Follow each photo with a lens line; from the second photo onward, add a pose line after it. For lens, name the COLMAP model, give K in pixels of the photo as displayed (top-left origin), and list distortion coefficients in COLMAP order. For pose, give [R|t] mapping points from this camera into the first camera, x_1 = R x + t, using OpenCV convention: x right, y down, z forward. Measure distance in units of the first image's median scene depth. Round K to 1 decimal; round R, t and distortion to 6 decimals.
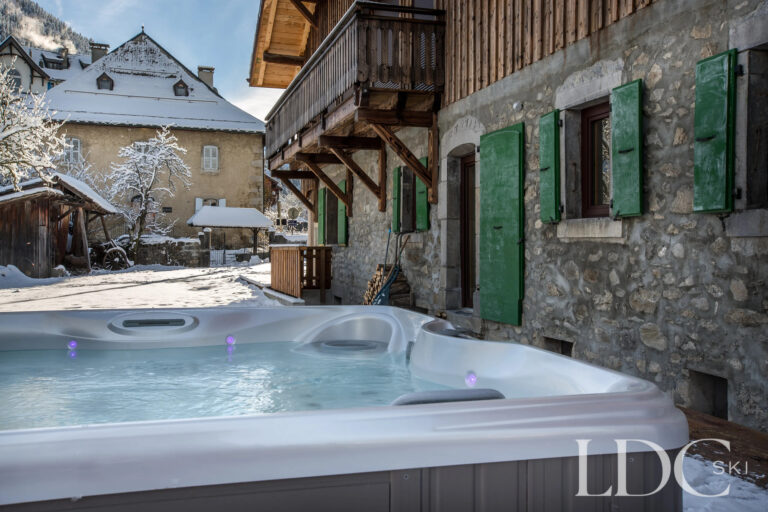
lens RADIAL K [[744.3, 0, 381.1], [0, 744.3, 256.8], [0, 0, 1]] dist [0.034251, 0.000000]
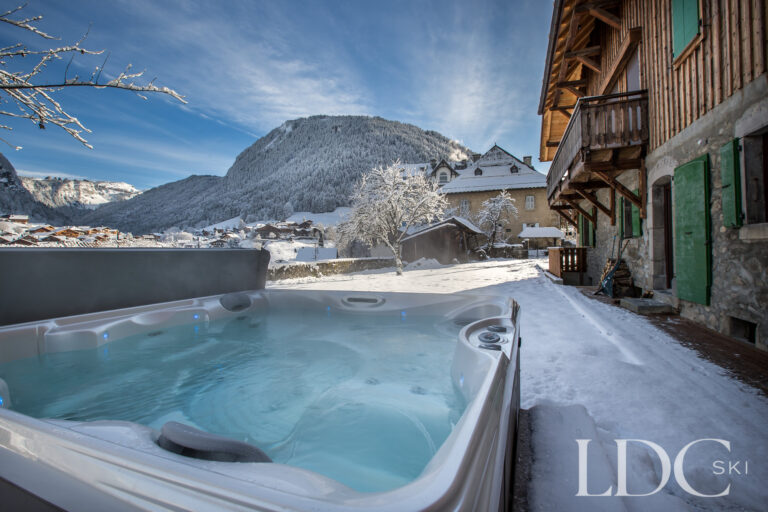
lens RADIAL K [[359.5, 0, 378.9], [0, 359.5, 253.6], [0, 0, 1]] dist [-0.020658, 0.008510]
pose [[0.801937, -0.015386, -0.597210, 0.074001], [0.015453, 0.999868, -0.005010, -0.005469], [0.597208, -0.005211, 0.802069, 0.107028]]
